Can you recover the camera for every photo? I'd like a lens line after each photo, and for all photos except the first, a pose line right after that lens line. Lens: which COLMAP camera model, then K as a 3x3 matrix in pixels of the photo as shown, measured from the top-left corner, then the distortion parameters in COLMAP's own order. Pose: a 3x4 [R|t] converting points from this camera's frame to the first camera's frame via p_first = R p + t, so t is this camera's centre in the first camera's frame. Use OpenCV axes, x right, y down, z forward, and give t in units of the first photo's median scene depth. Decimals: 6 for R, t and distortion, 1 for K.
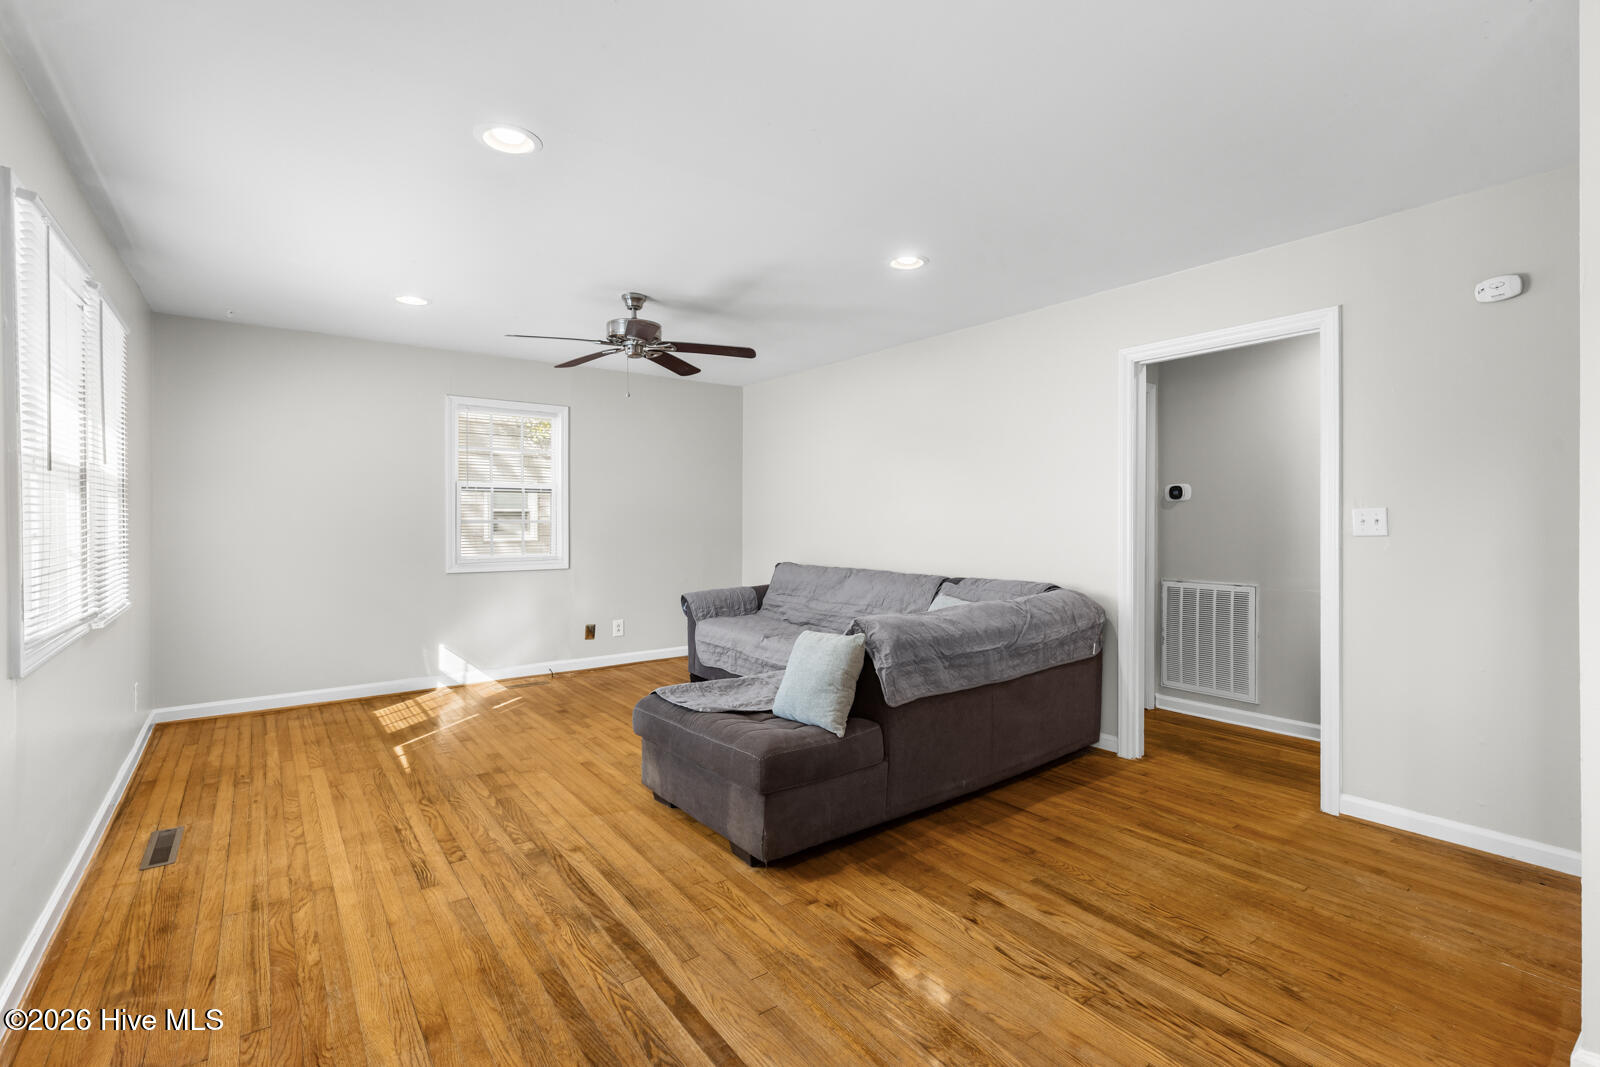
lens RADIAL K [[736.2, 0, 808.9], [0, 736.2, 524.1], [0, 0, 1]] dist [0.004225, -0.000593]
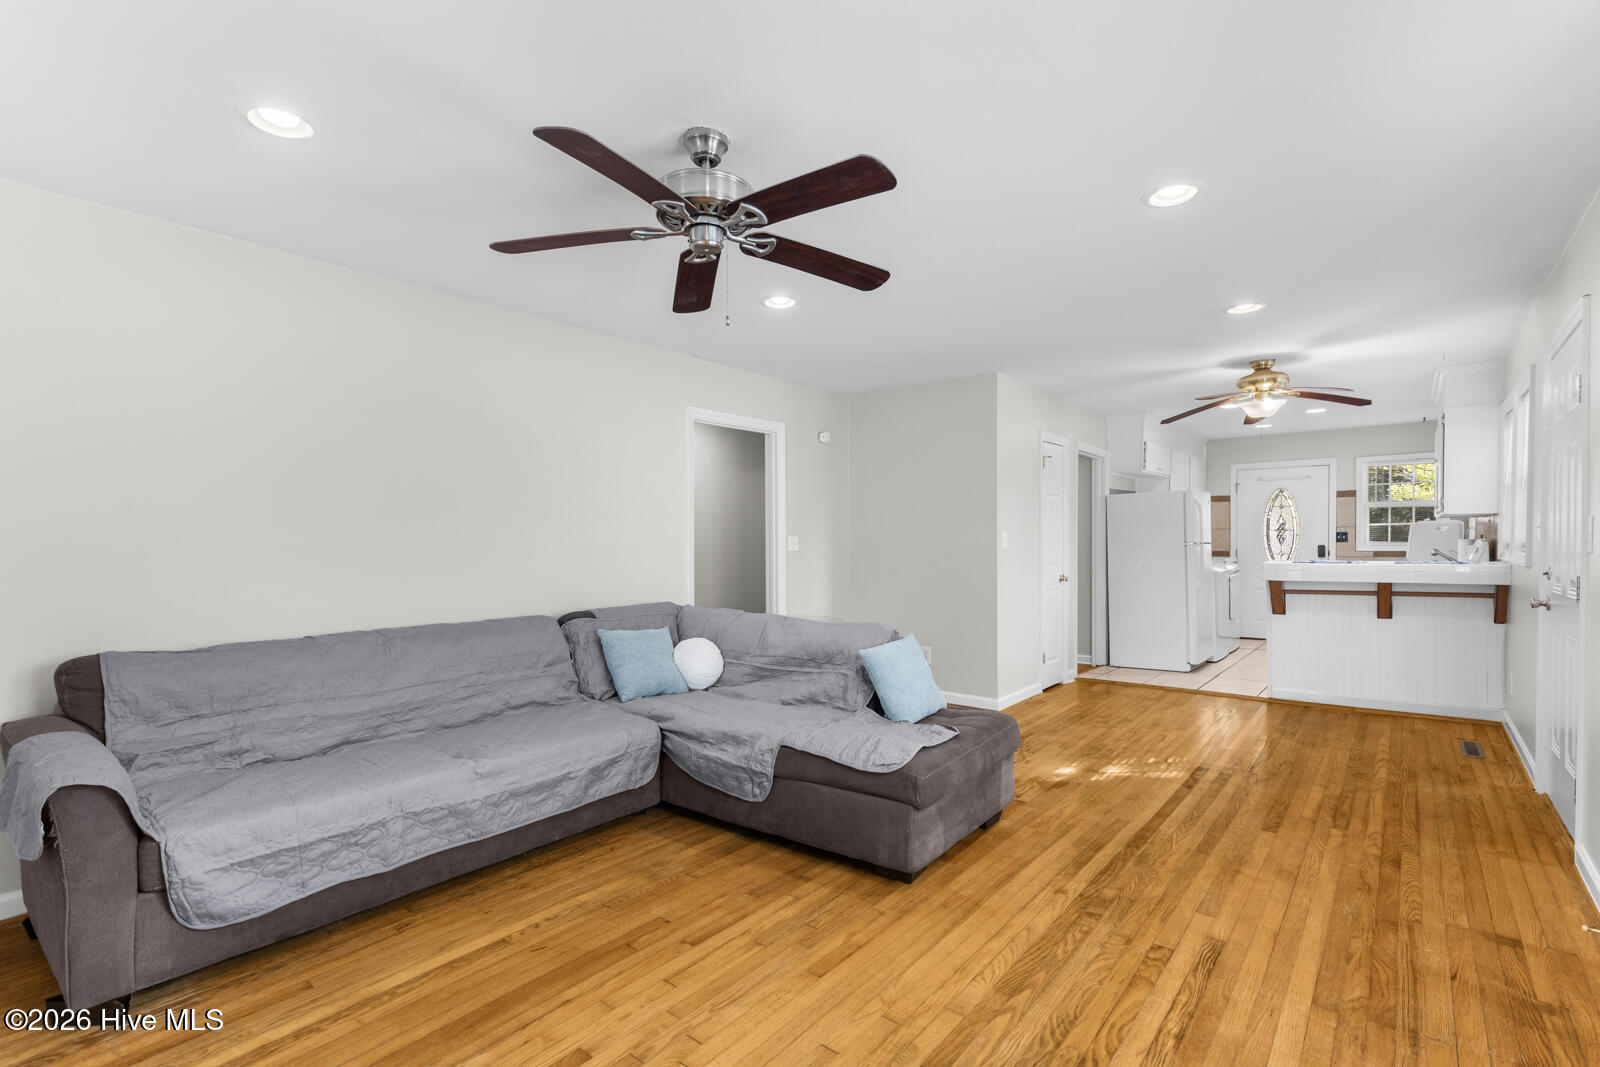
lens RADIAL K [[736.2, 0, 809.8], [0, 736.2, 553.9], [0, 0, 1]] dist [0.004225, -0.000593]
pose [[-0.245723, -0.016084, 0.969207, -1.135350], [0.015113, 0.999677, 0.020422, -0.015231], [-0.969222, 0.019666, -0.245401, 1.522505]]
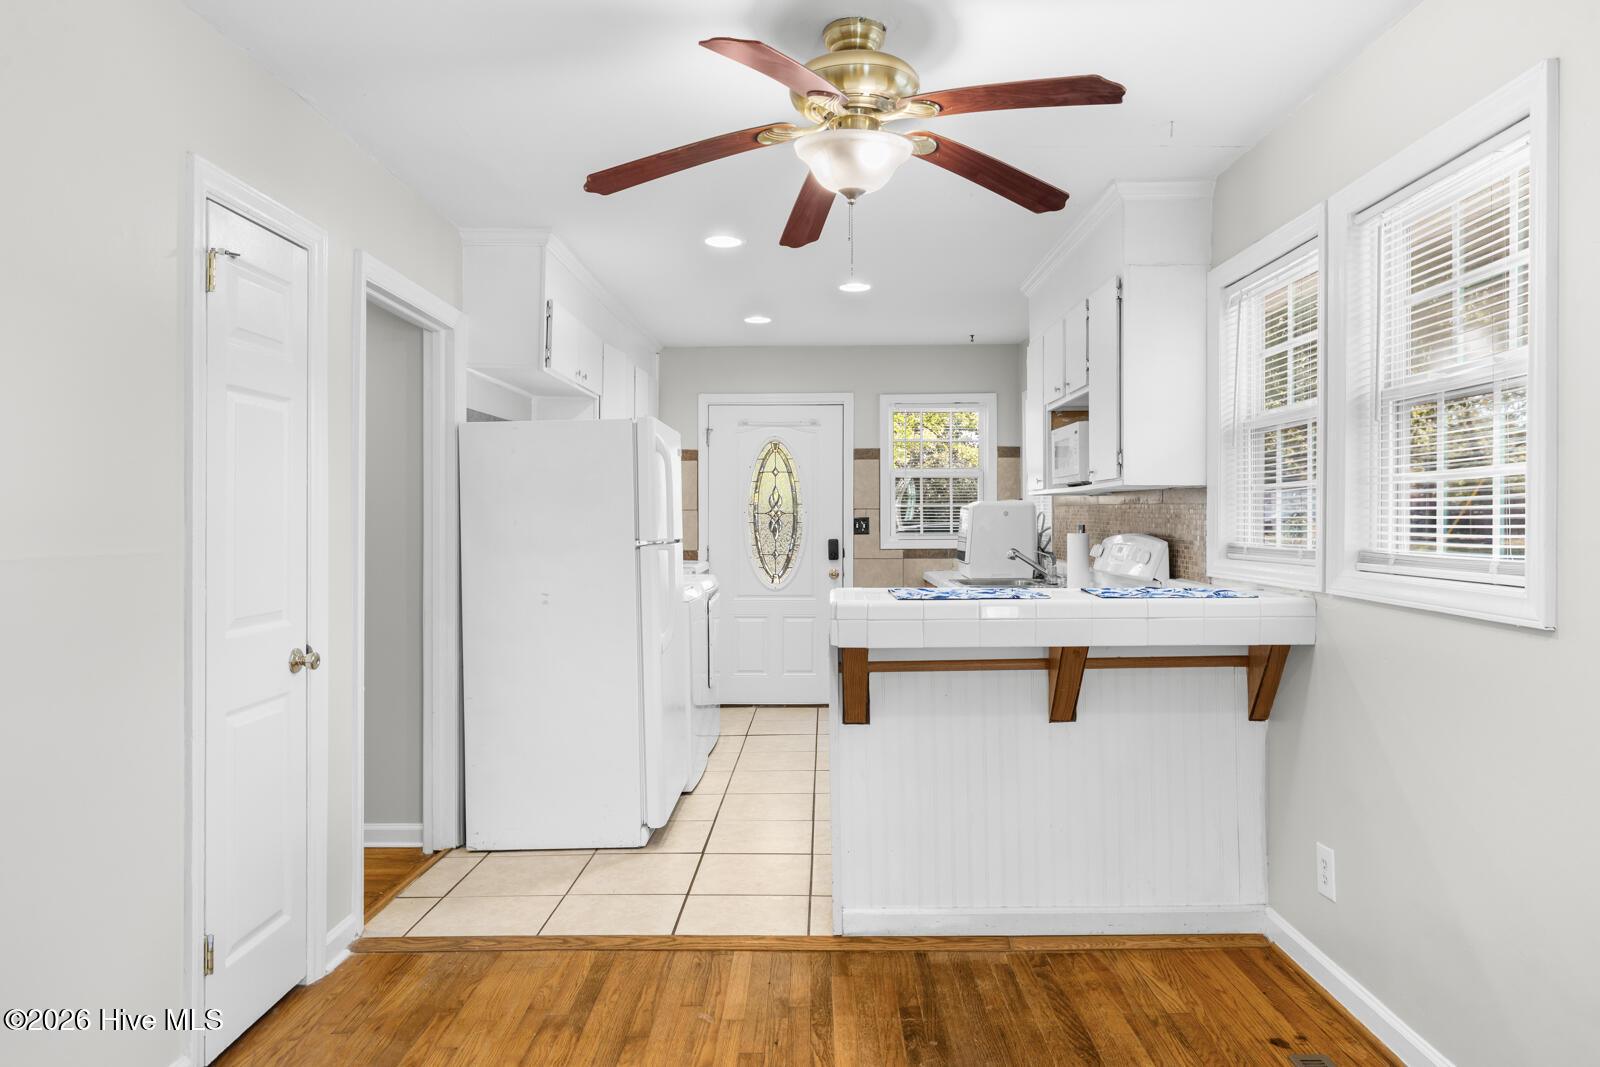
lens RADIAL K [[990.0, 0, 800.7], [0, 990.0, 513.1], [0, 0, 1]] dist [-0.007775, -0.000796]
pose [[-0.789481, 0.006613, 0.613739, -0.120103], [0.008654, 0.999962, 0.000358, -0.022804], [-0.613713, 0.005594, -0.789509, 0.681219]]
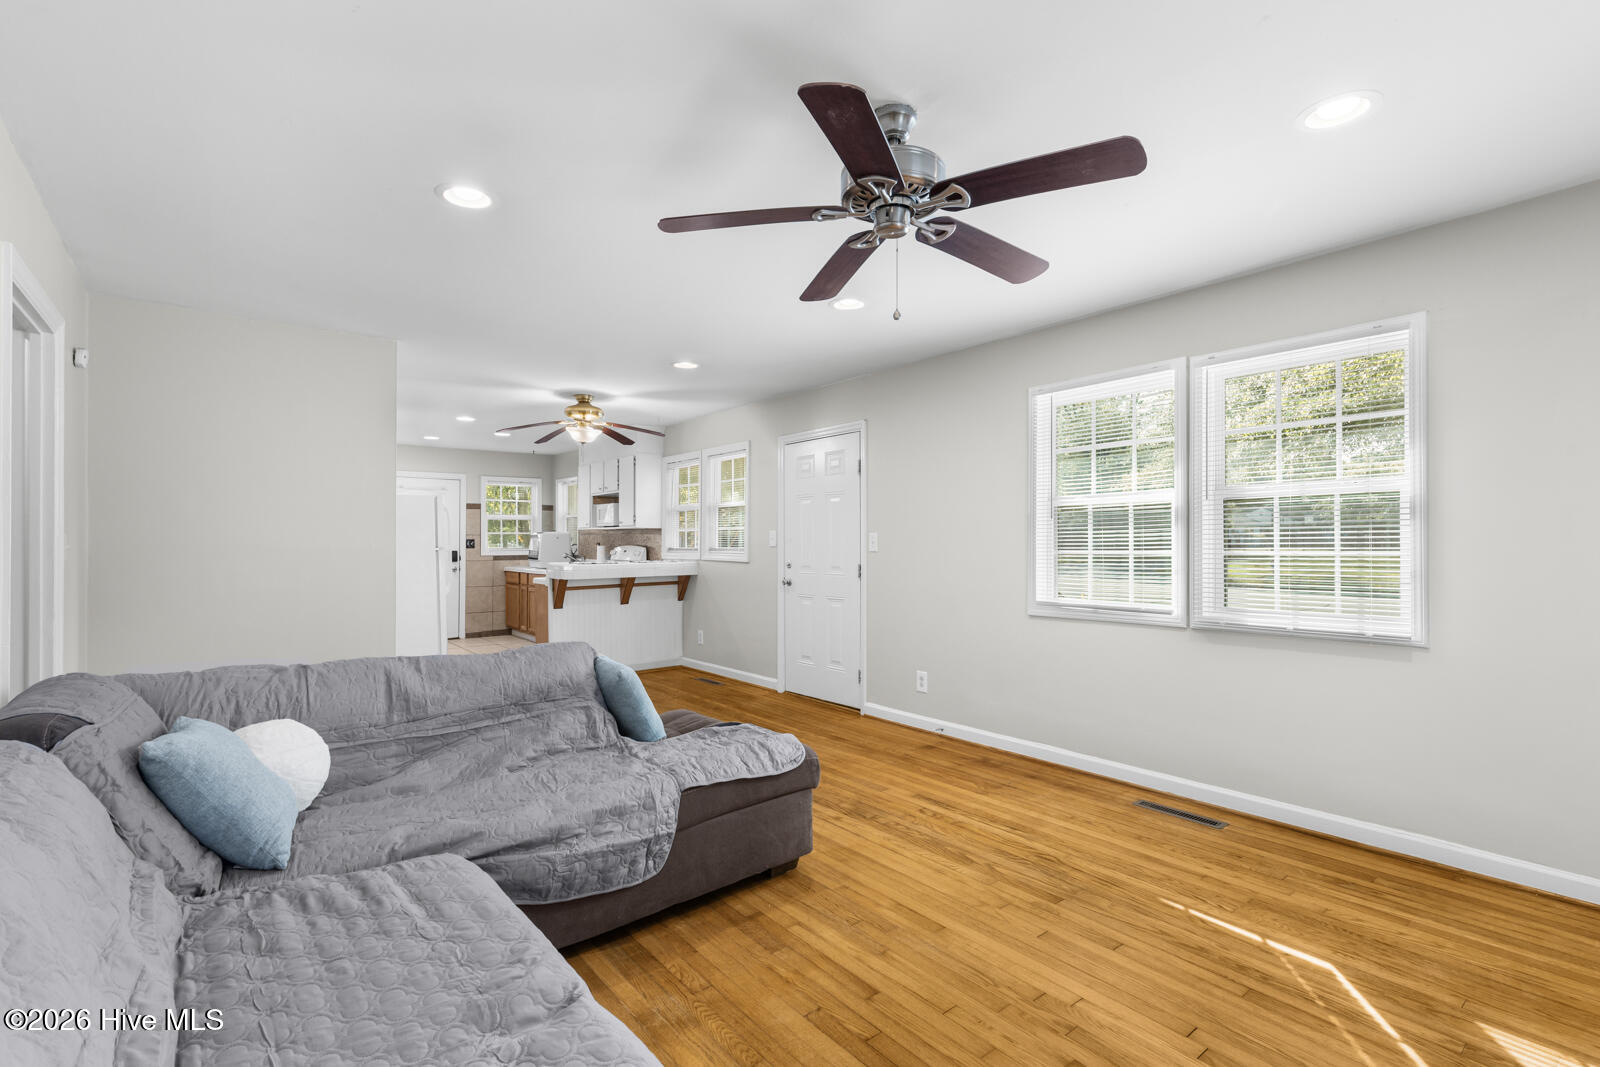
lens RADIAL K [[736.2, 0, 810.0], [0, 736.2, 542.6], [0, 0, 1]] dist [0.004225, -0.000593]
pose [[-0.999488, 0.002665, -0.031885, -0.231159], [0.002425, 0.999968, 0.007560, -0.018163], [0.031904, 0.007479, -0.999463, 2.178742]]
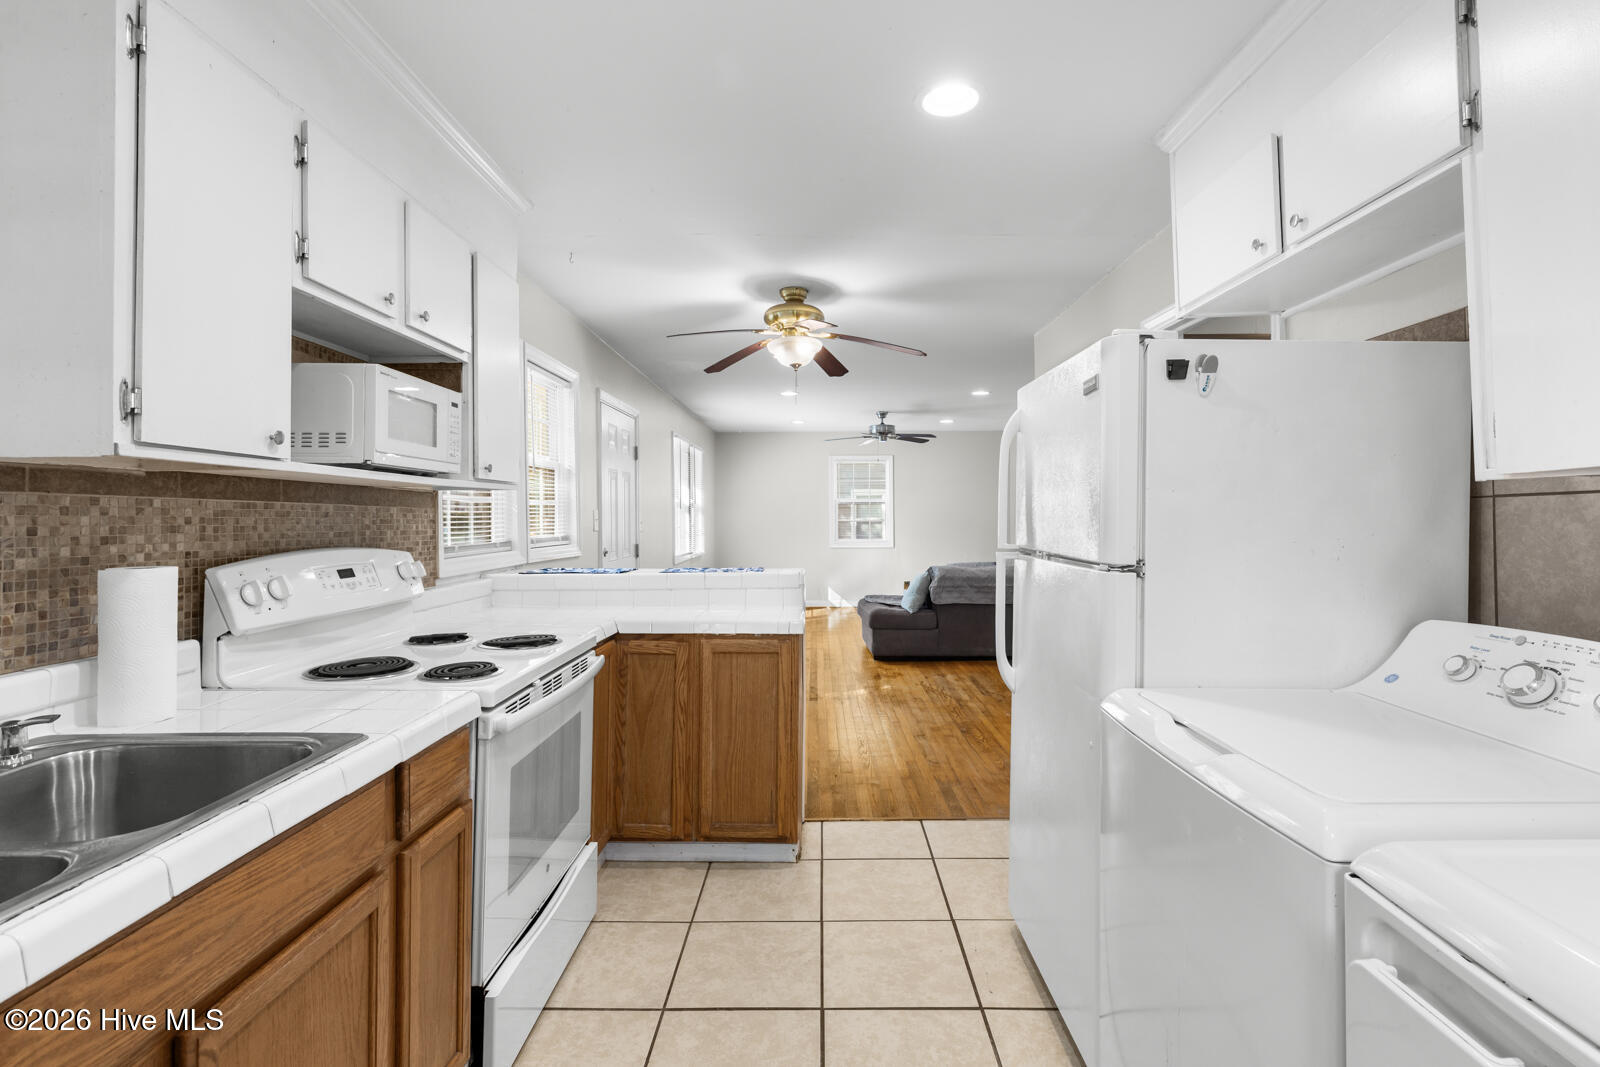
lens RADIAL K [[736.2, 0, 807.6], [0, 736.2, 522.1], [0, 0, 1]] dist [0.004225, -0.000593]
pose [[0.794355, -0.001509, -0.607451, 1.205544], [0.003245, 0.999993, 0.001759, -0.012970], [0.607445, -0.003368, 0.794355, -1.078688]]
